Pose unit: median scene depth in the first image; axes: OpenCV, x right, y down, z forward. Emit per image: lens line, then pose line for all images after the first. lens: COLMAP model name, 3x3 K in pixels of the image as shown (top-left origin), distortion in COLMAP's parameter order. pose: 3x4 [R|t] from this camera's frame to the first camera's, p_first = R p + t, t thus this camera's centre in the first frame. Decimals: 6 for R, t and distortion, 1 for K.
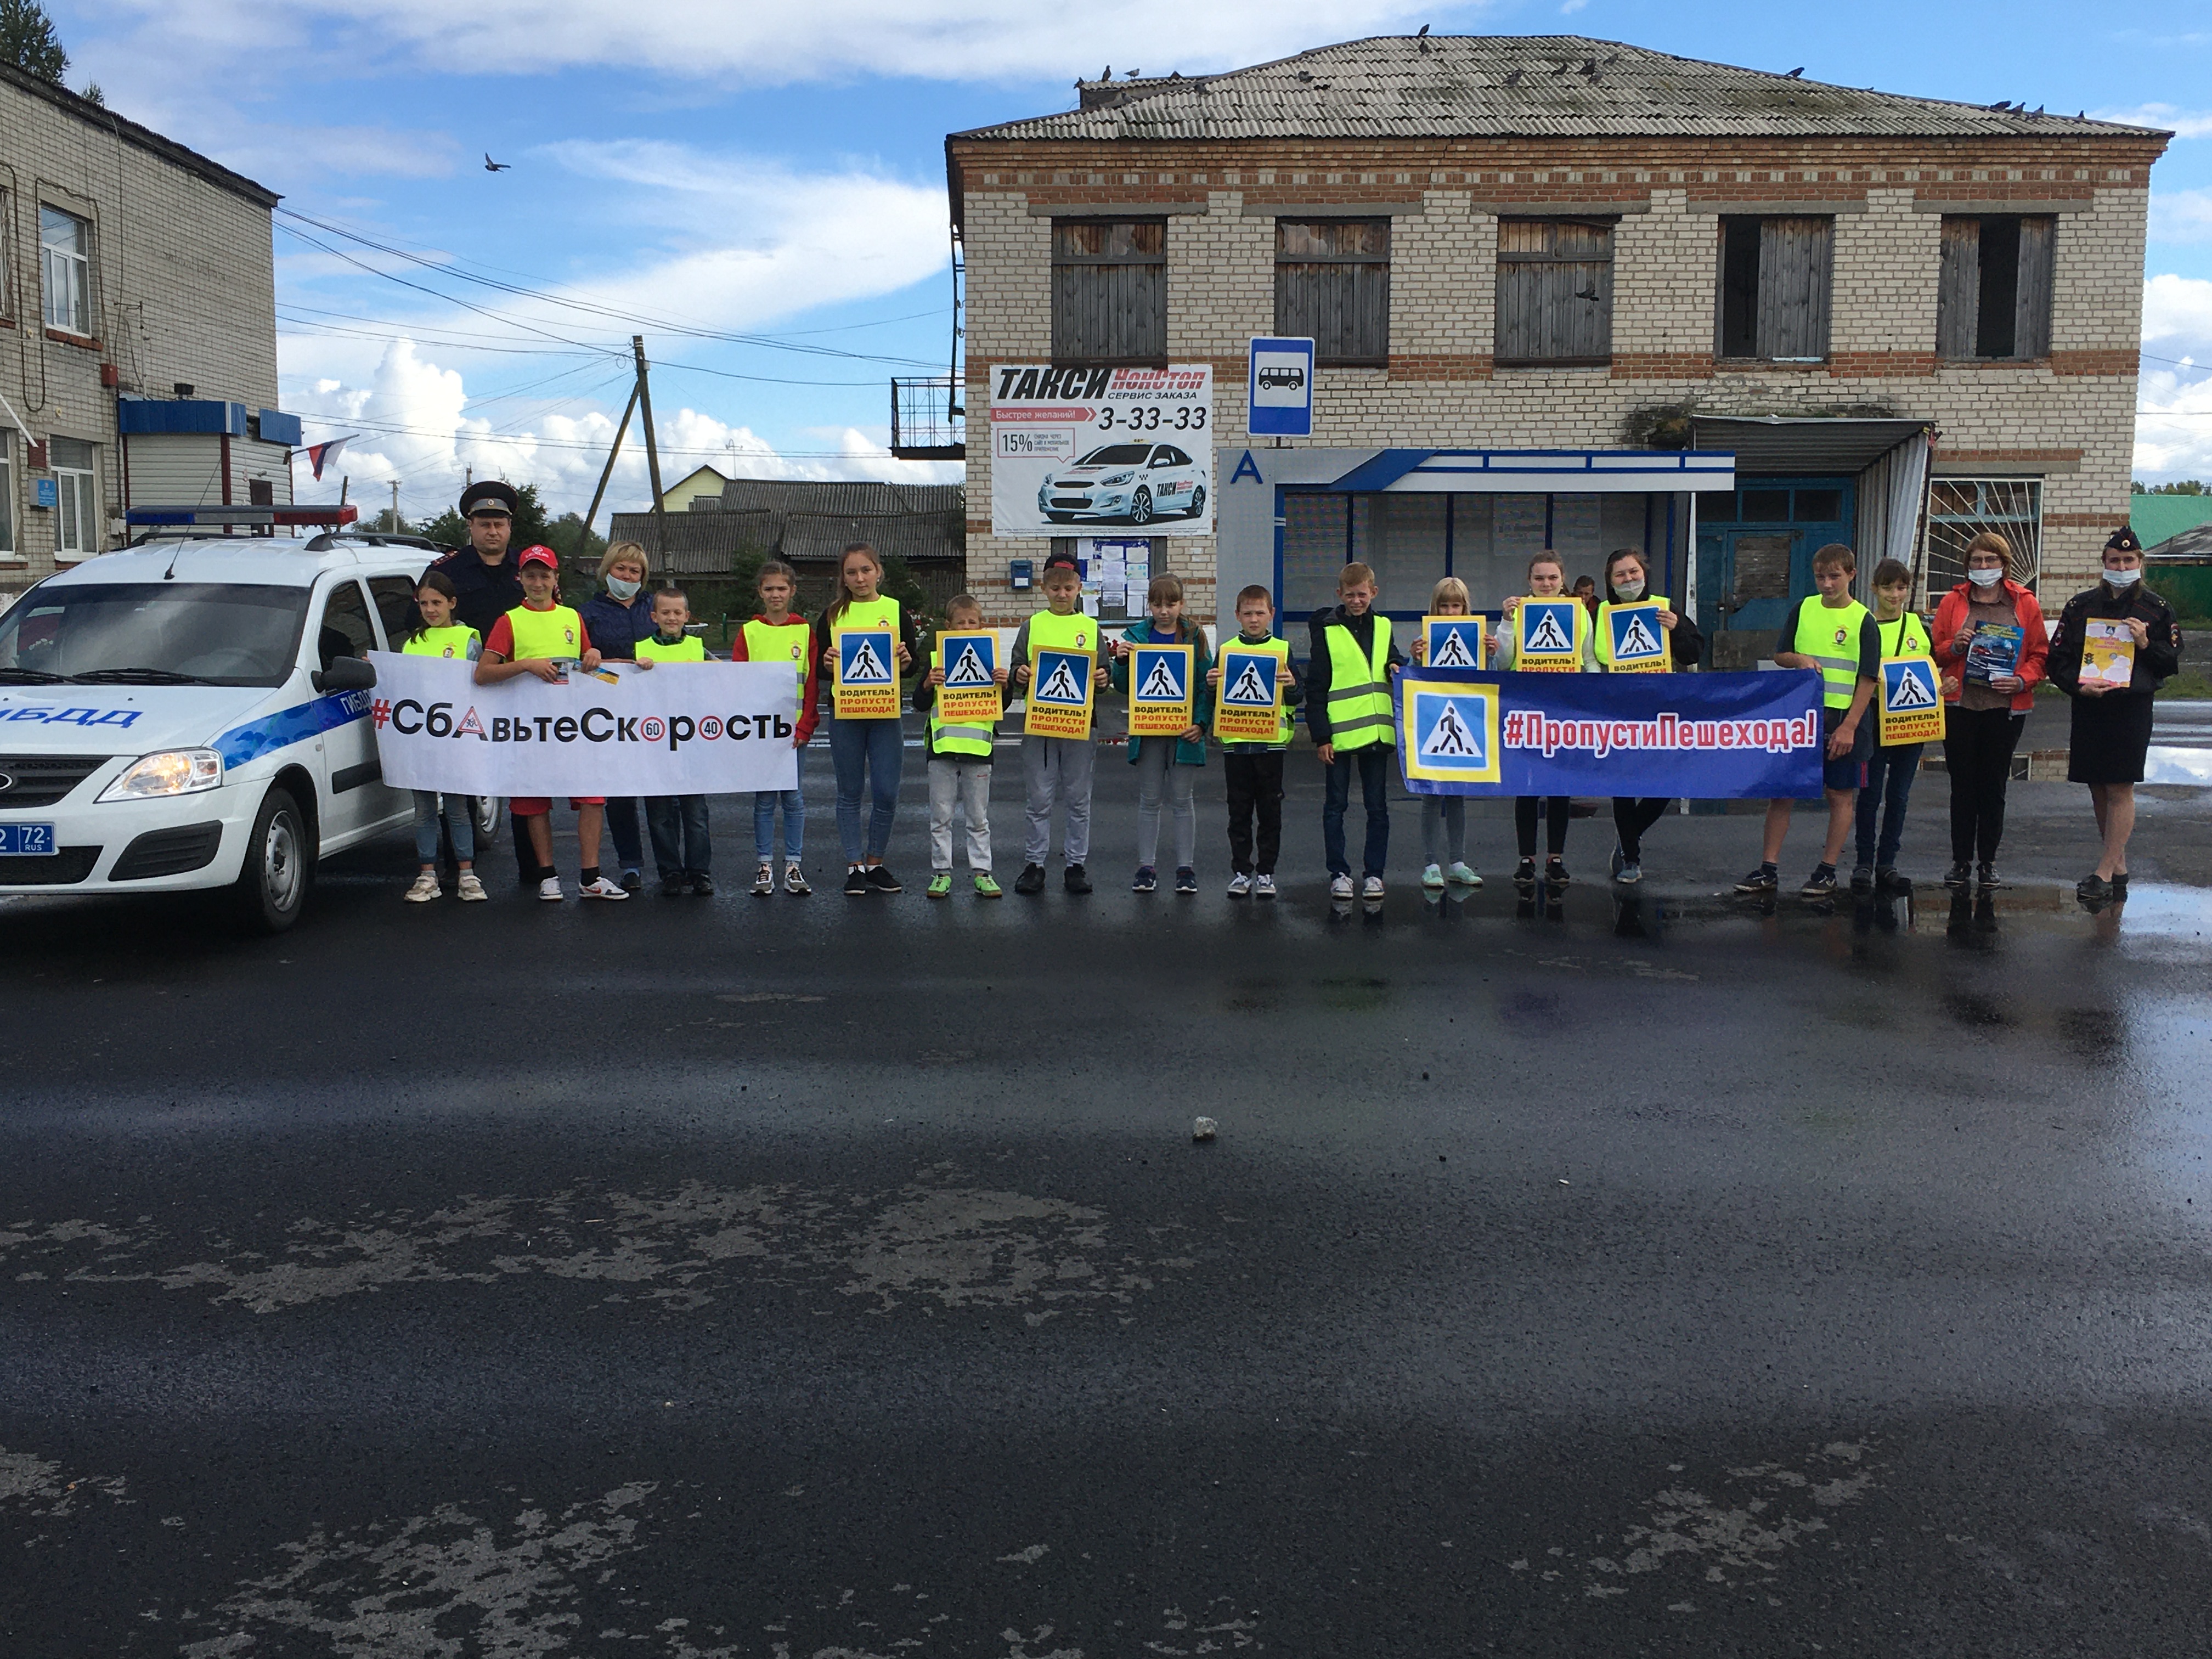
lens RADIAL K [[2341.0, 0, 1106.0], [0, 2341.0, 829.5], [0, 0, 1]] dist [0.062047, -0.098993]
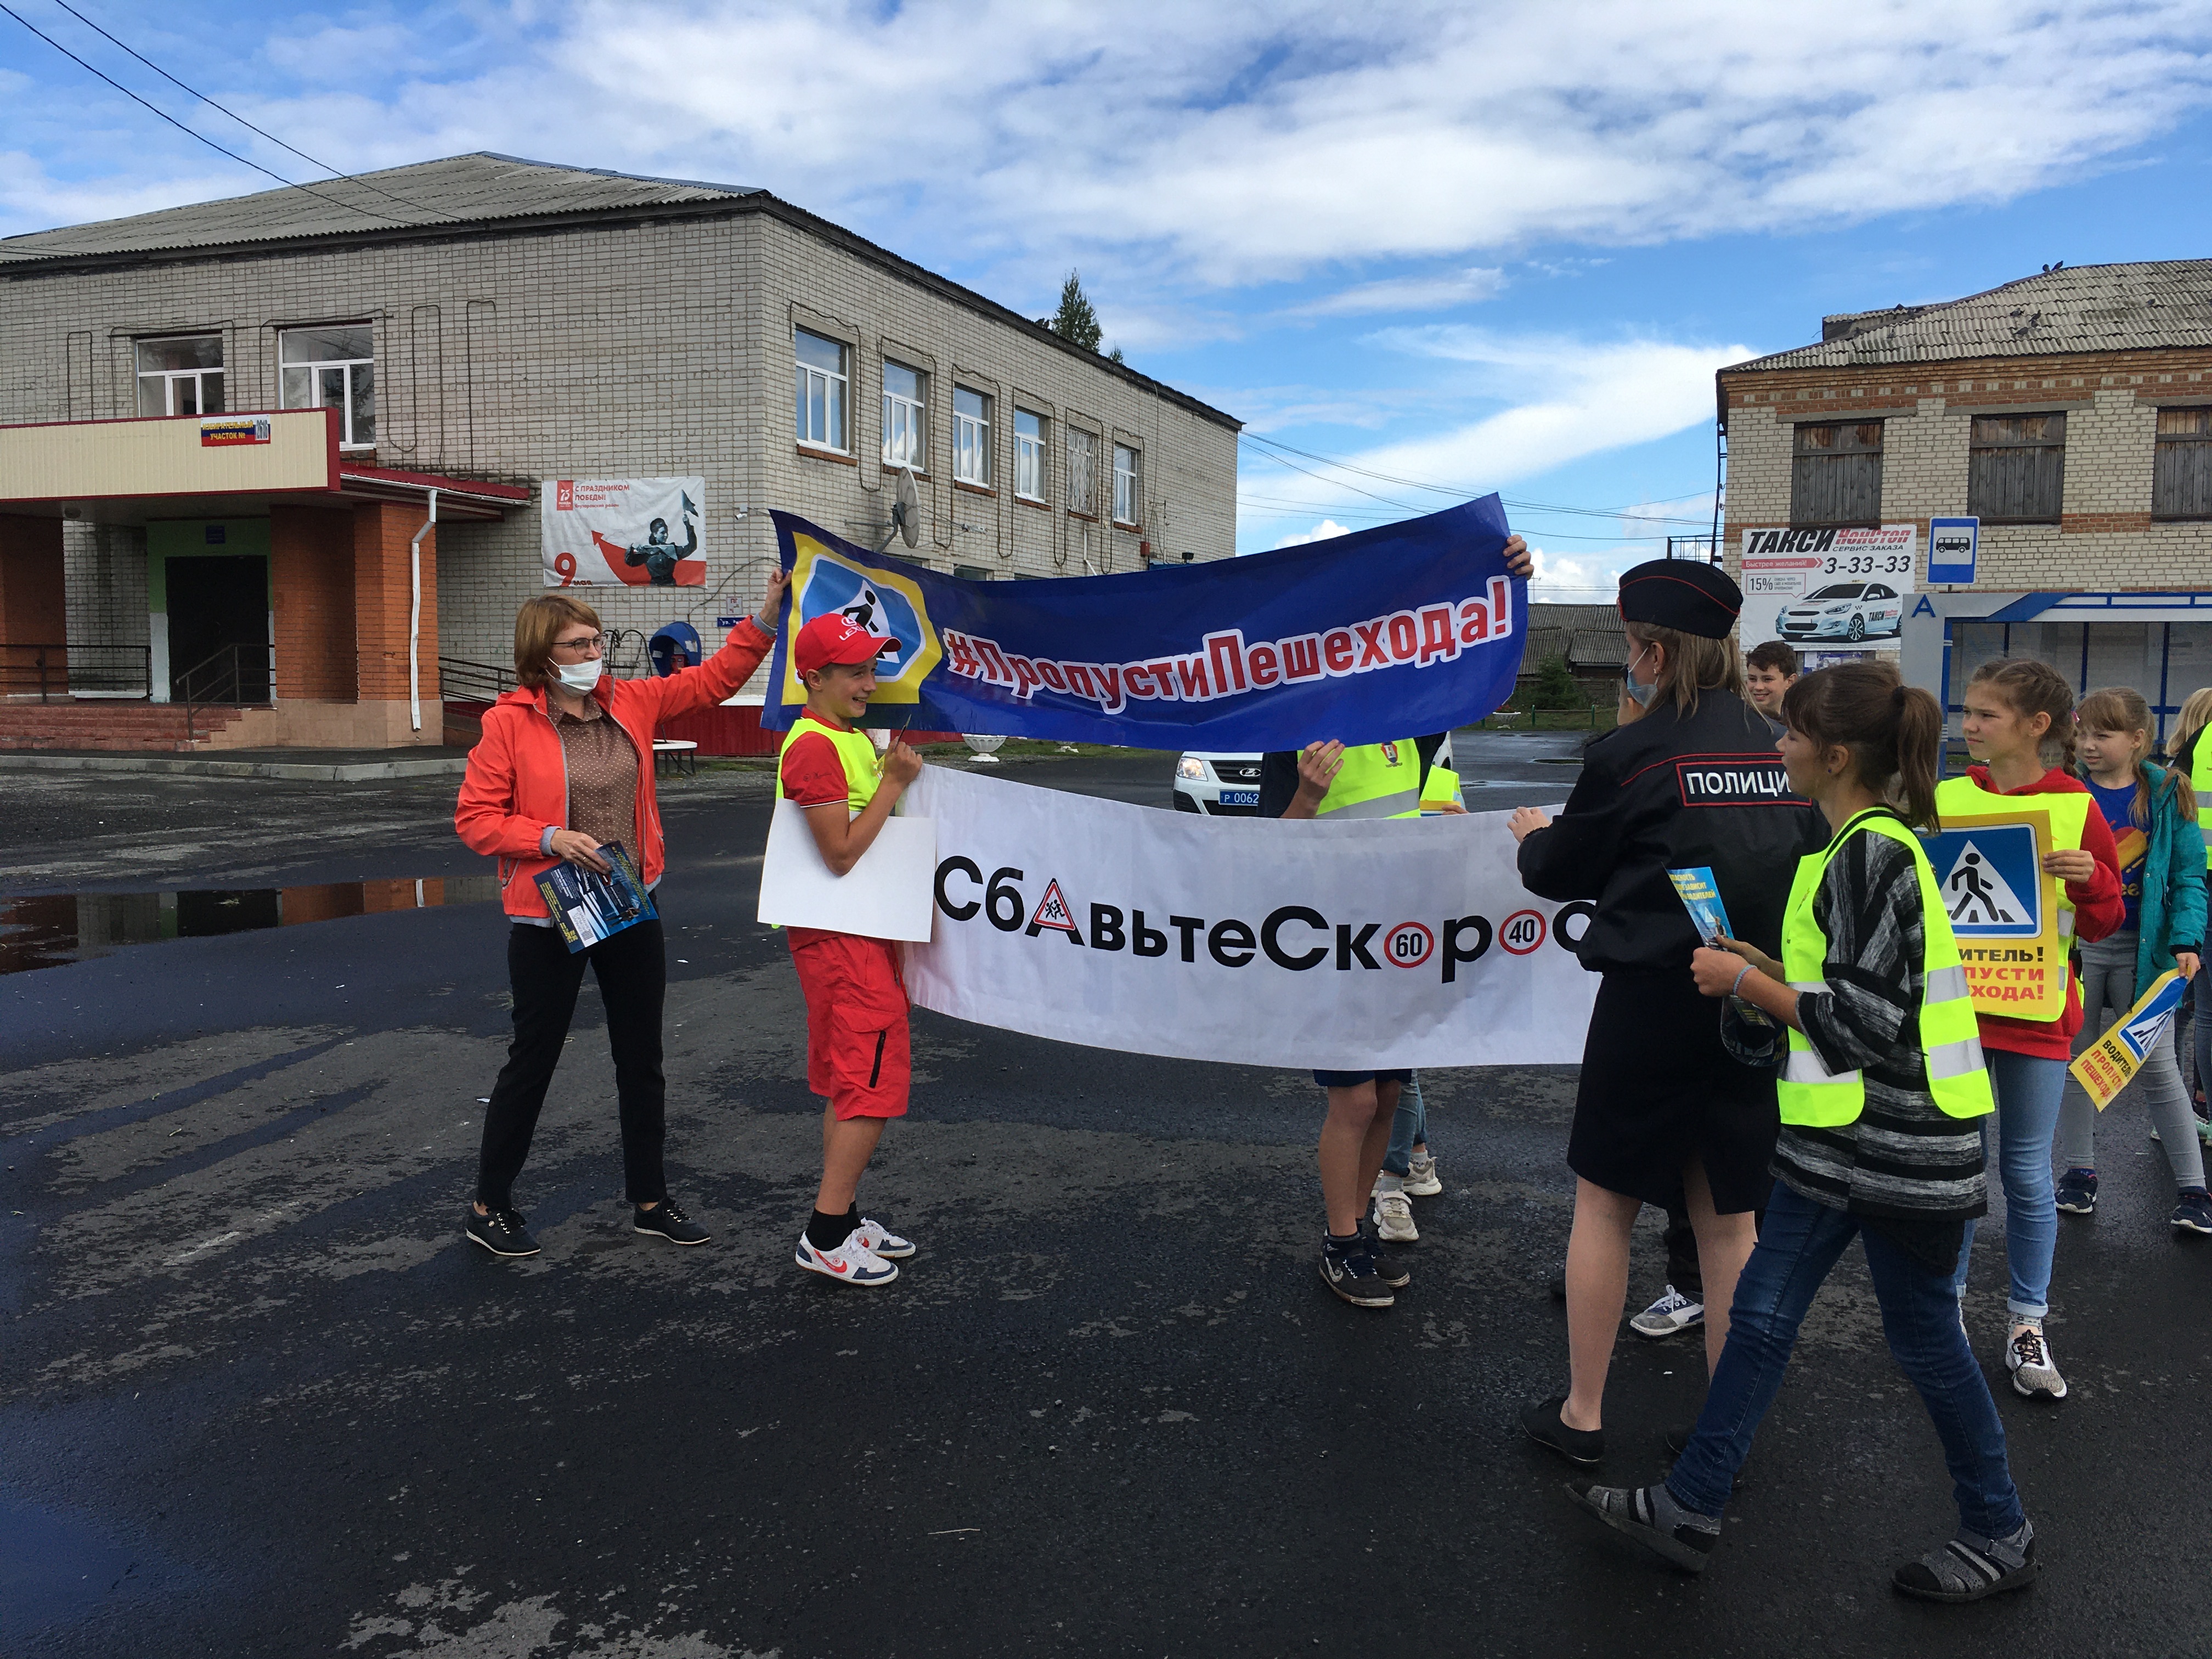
lens RADIAL K [[1895.0, 0, 1115.3], [0, 1895.0, 823.8], [0, 0, 1]] dist [0.078582, -0.124109]
pose [[0.934218, 0.033258, -0.355149, 0.011563], [-0.044137, 0.998770, -0.022573, 0.020413], [0.353962, 0.036764, 0.934537, -0.194464]]
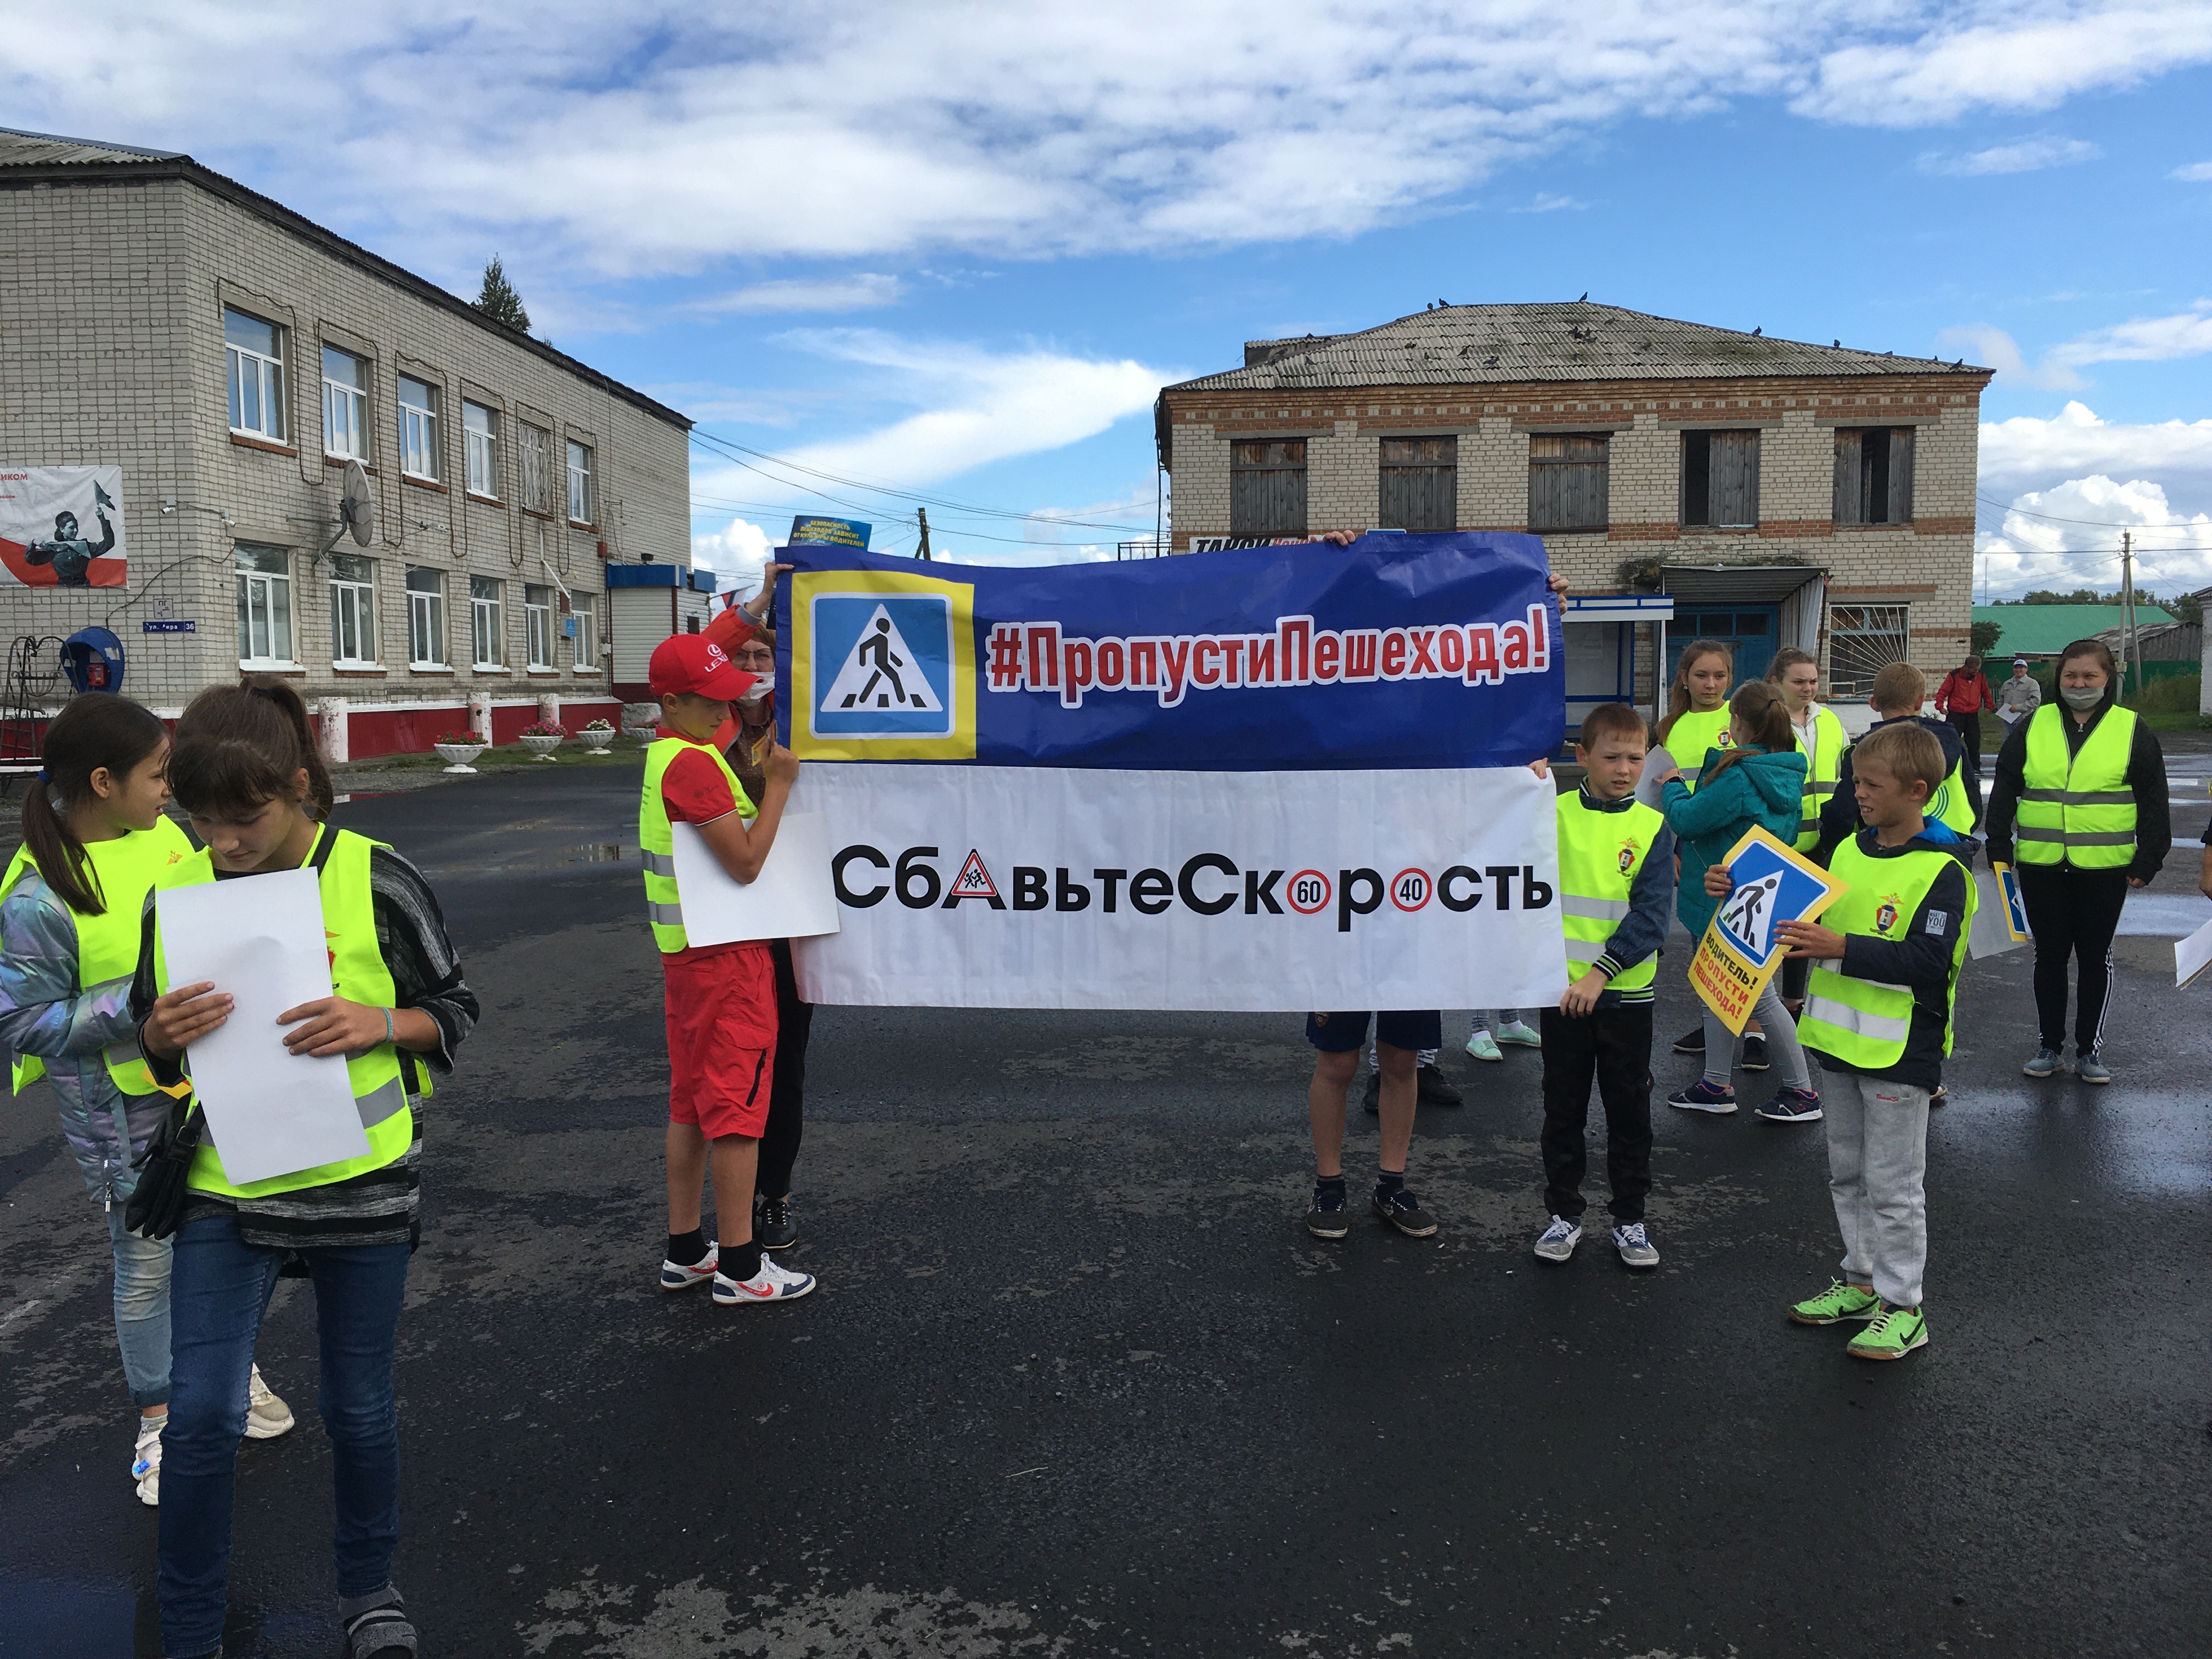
lens RADIAL K [[1896.7, 0, 1111.7], [0, 1896.7, 821.4], [0, 0, 1]] dist [0.068112, -0.091195]
pose [[0.998084, -0.002821, -0.061811, -0.023992], [0.000924, 0.999528, -0.030697, 0.021941], [0.061868, 0.030581, 0.997616, -0.215124]]
